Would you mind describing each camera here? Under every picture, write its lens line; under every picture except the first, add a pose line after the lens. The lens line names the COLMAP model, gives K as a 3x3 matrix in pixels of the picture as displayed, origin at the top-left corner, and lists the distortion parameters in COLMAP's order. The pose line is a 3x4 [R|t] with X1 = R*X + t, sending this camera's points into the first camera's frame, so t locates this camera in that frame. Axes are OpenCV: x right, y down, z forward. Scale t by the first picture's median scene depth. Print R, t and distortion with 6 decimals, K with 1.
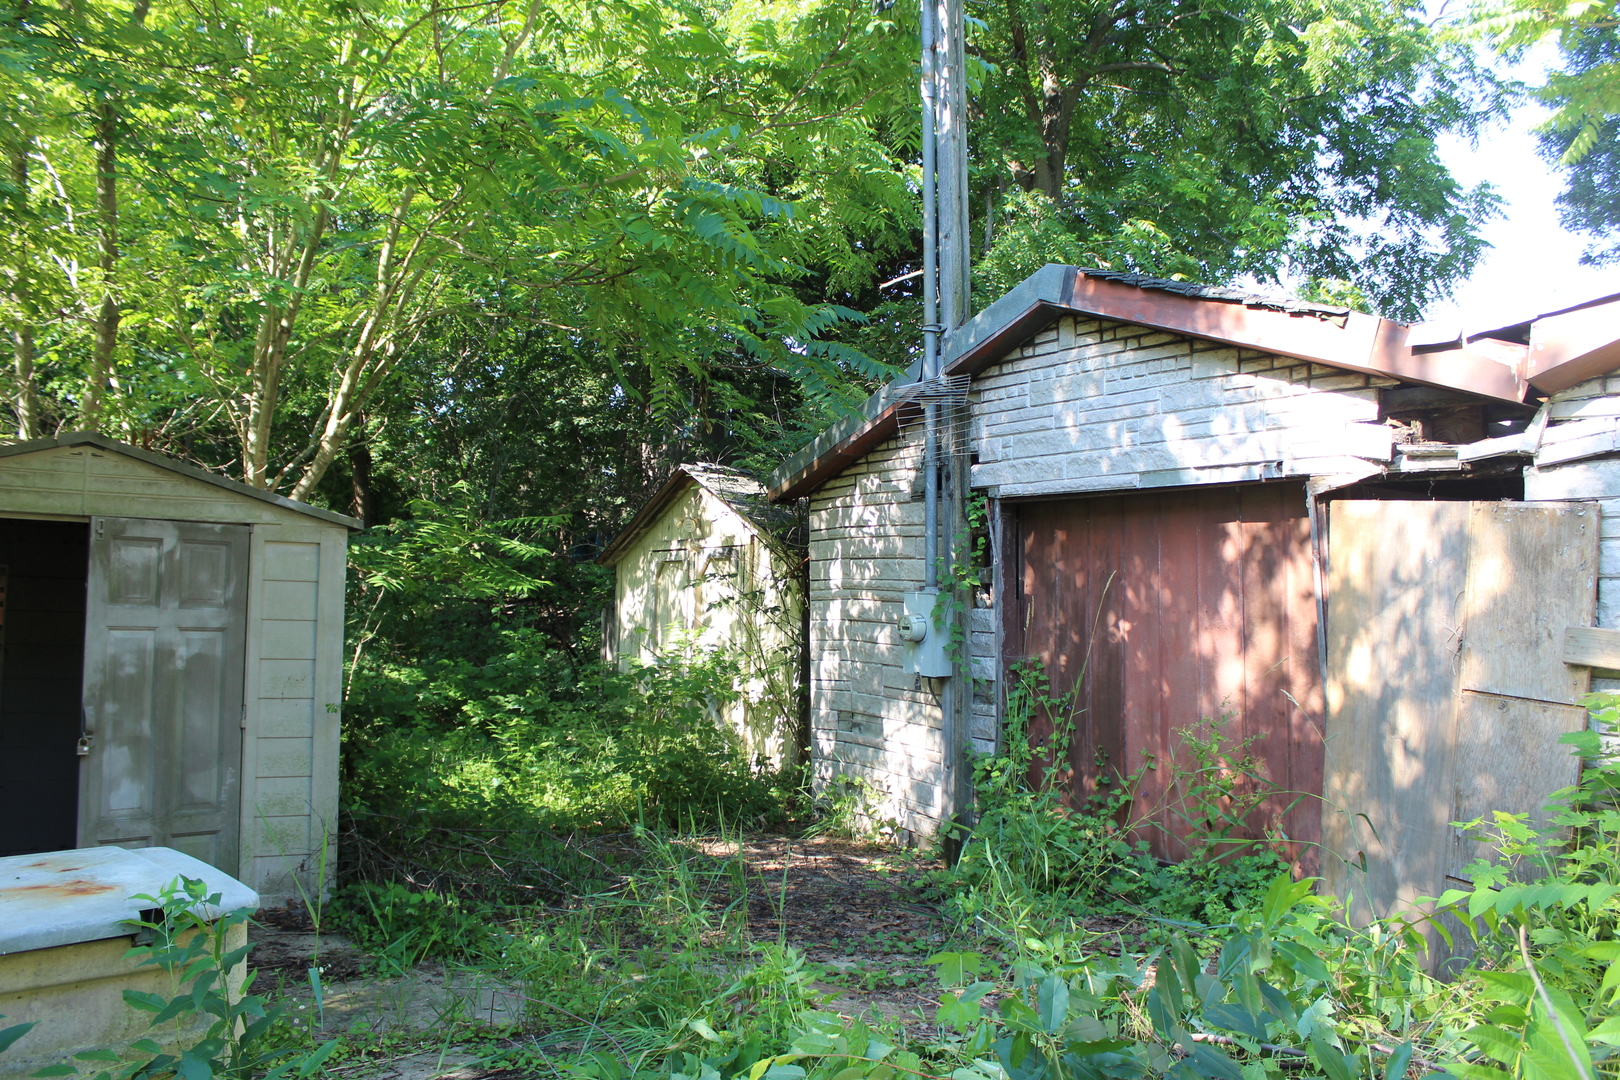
lens RADIAL K [[1328.6, 0, 812.0], [0, 1328.6, 547.4], [0, 0, 1]] dist [-0.162335, 0.136690]
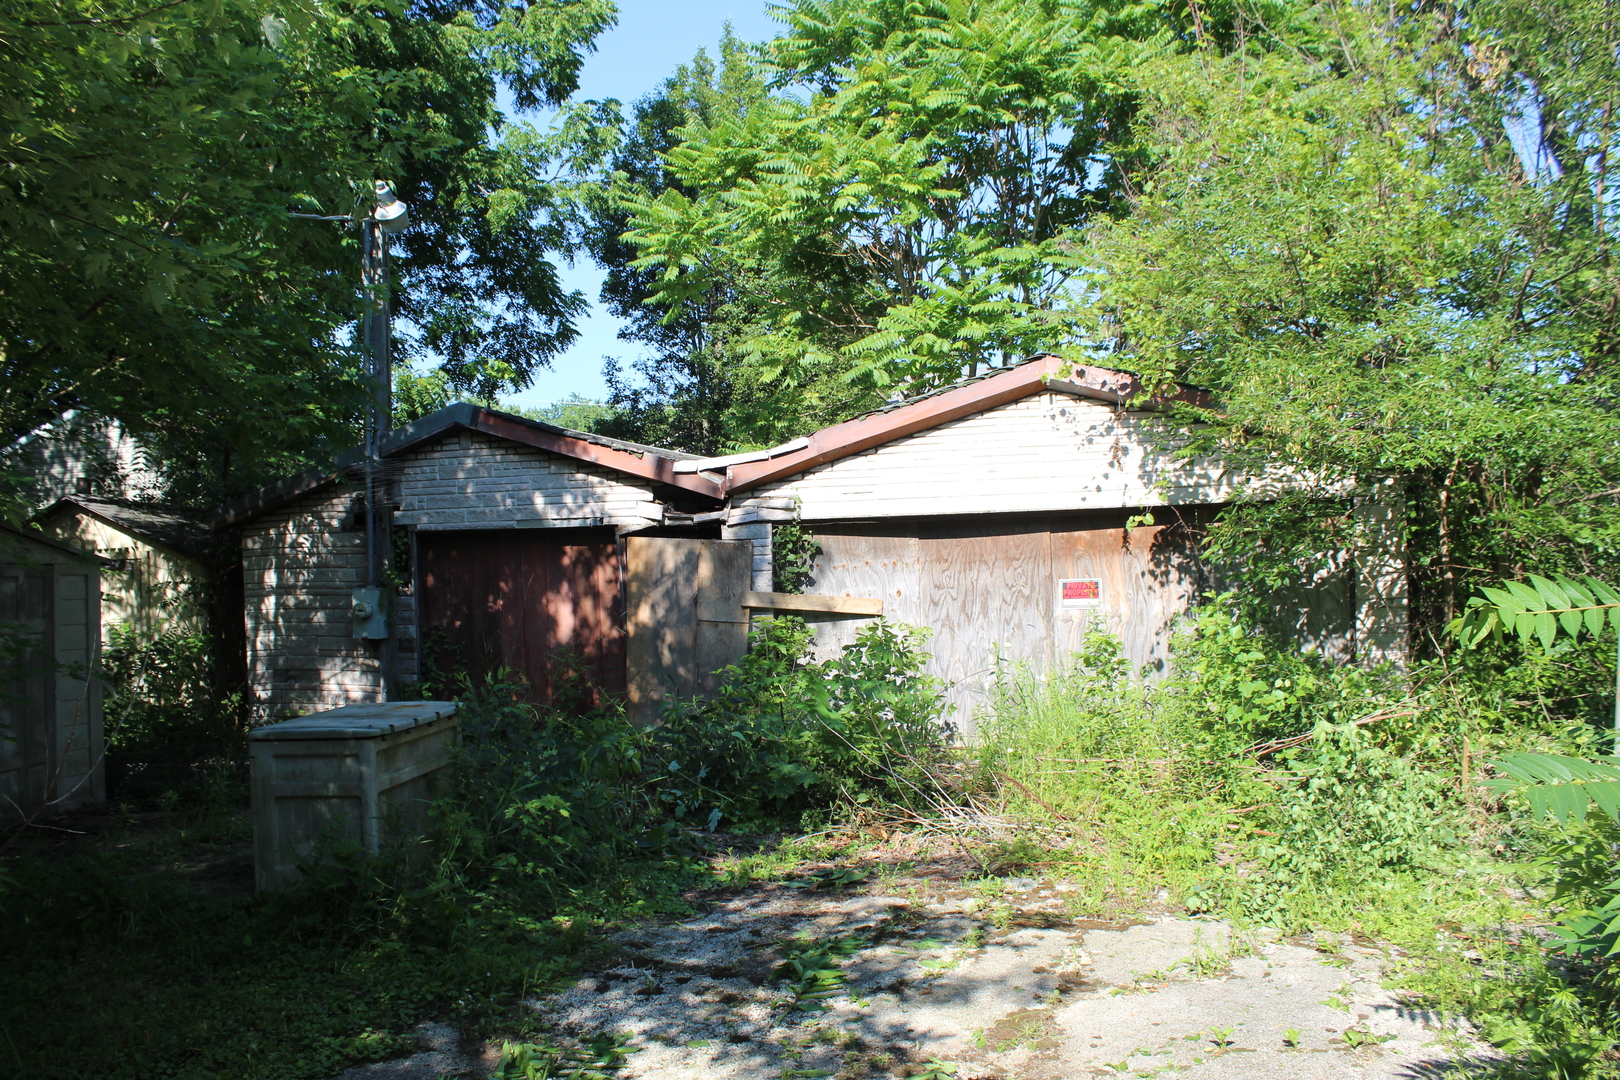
lens RADIAL K [[1328.6, 0, 812.0], [0, 1328.6, 547.4], [0, 0, 1]] dist [-0.162335, 0.136690]
pose [[0.735833, -0.021090, 0.676835, -0.259056], [0.012968, 0.999770, 0.017054, -0.015969], [-0.677039, -0.003772, 0.735937, -0.244012]]
